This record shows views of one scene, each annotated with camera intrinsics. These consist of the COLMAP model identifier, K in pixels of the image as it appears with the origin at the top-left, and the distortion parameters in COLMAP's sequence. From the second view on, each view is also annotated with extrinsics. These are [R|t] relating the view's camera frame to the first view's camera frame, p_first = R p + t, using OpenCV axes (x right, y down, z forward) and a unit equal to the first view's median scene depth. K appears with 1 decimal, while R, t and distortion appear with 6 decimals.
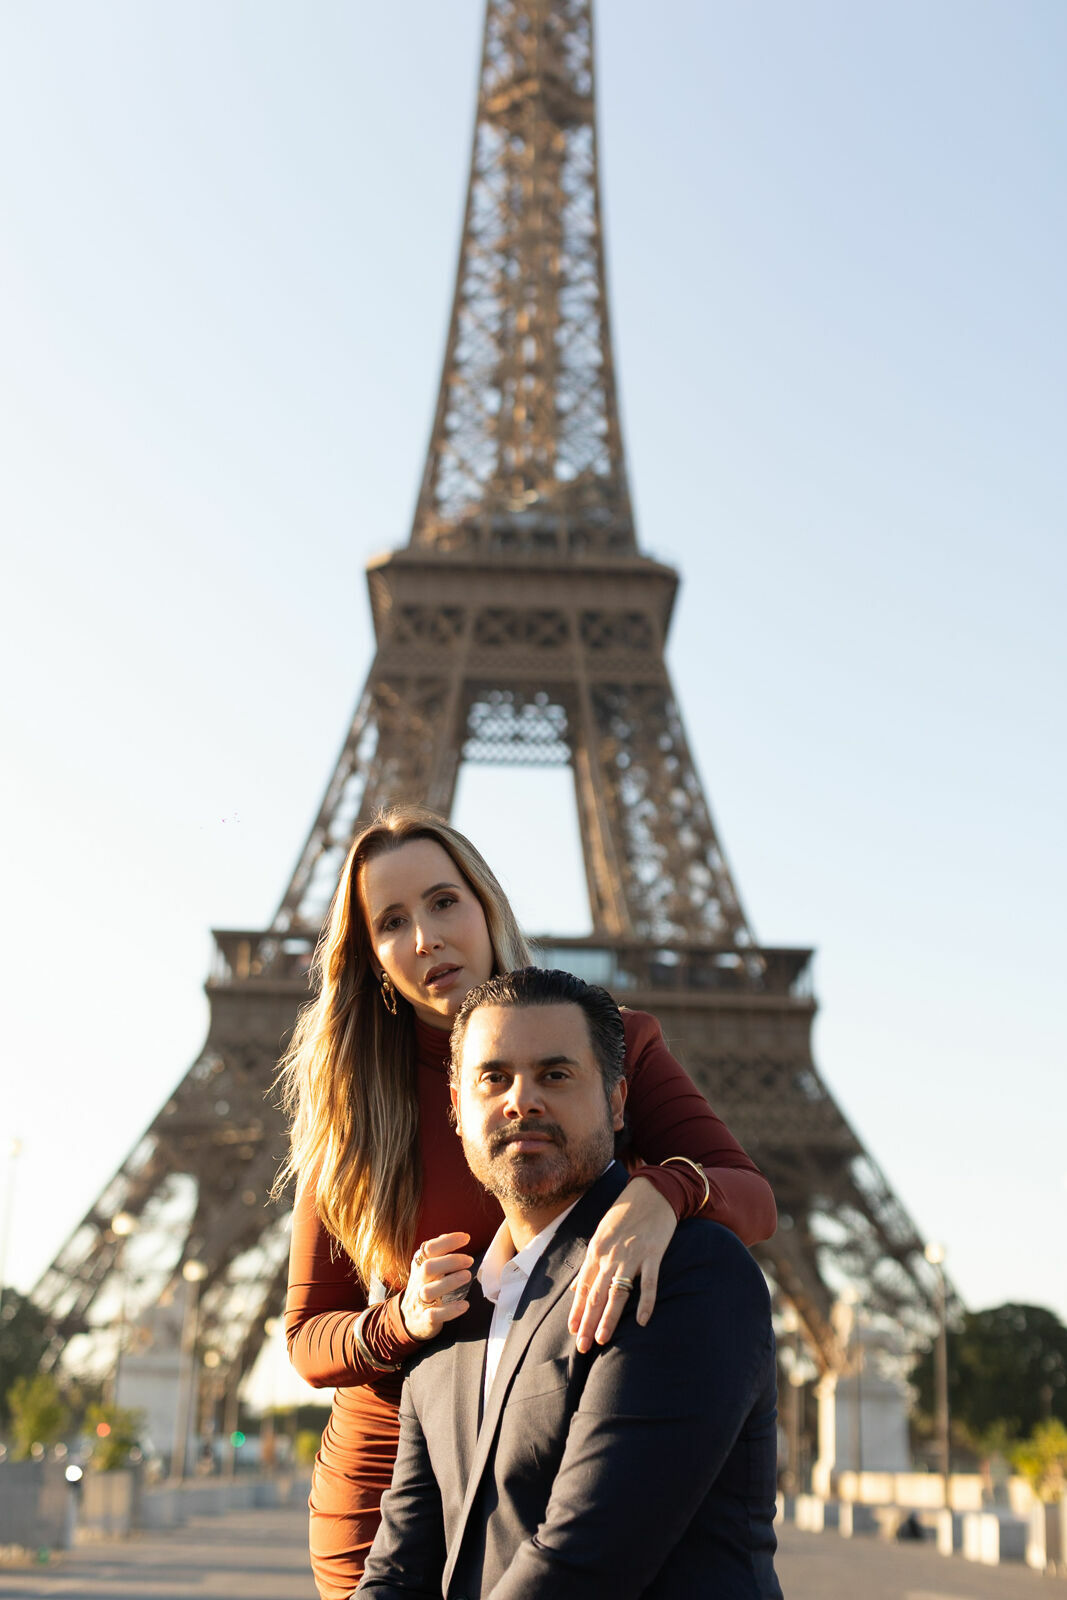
lens RADIAL K [[2254.1, 0, 512.0], [0, 2254.1, 800.1], [0, 0, 1]] dist [0.024081, -0.001055]
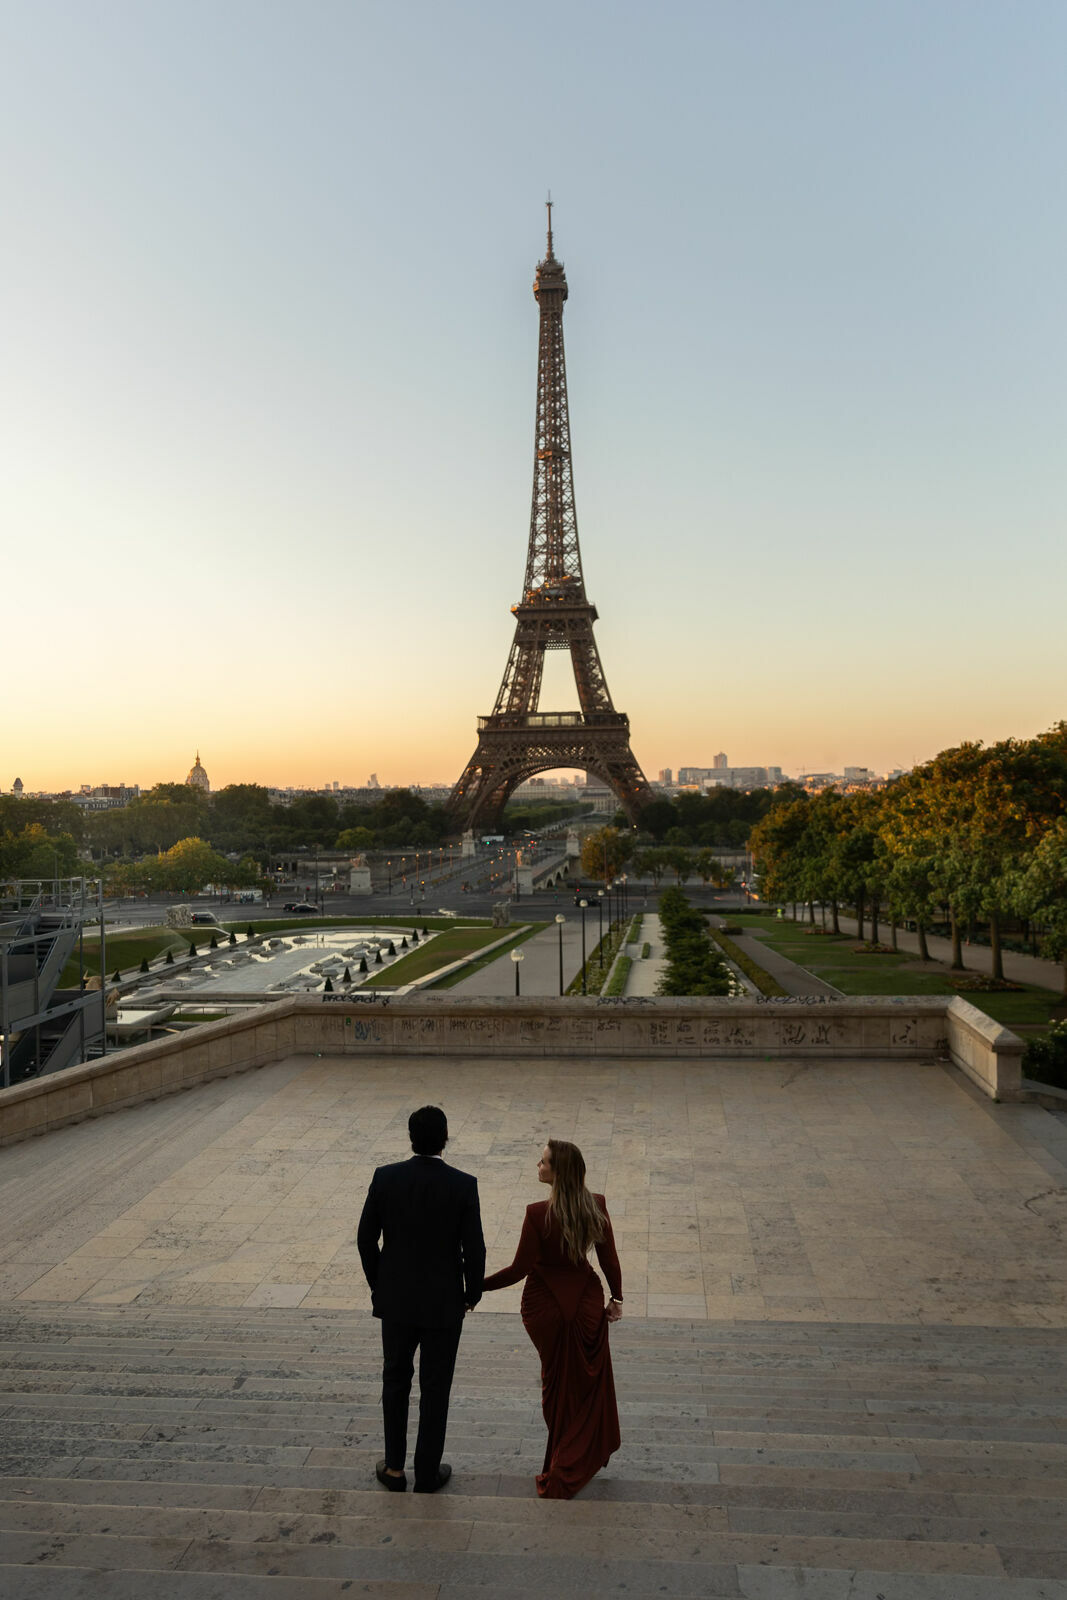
lens RADIAL K [[1166.6, 0, 533.3], [0, 1166.6, 793.8], [0, 0, 1]] dist [-0.000339, 0.000772]
pose [[0.992246, -0.042764, -0.116702, 0.183280], [0.072944, 0.960599, 0.268197, -0.324256], [0.100635, -0.274630, 0.956269, -0.928893]]
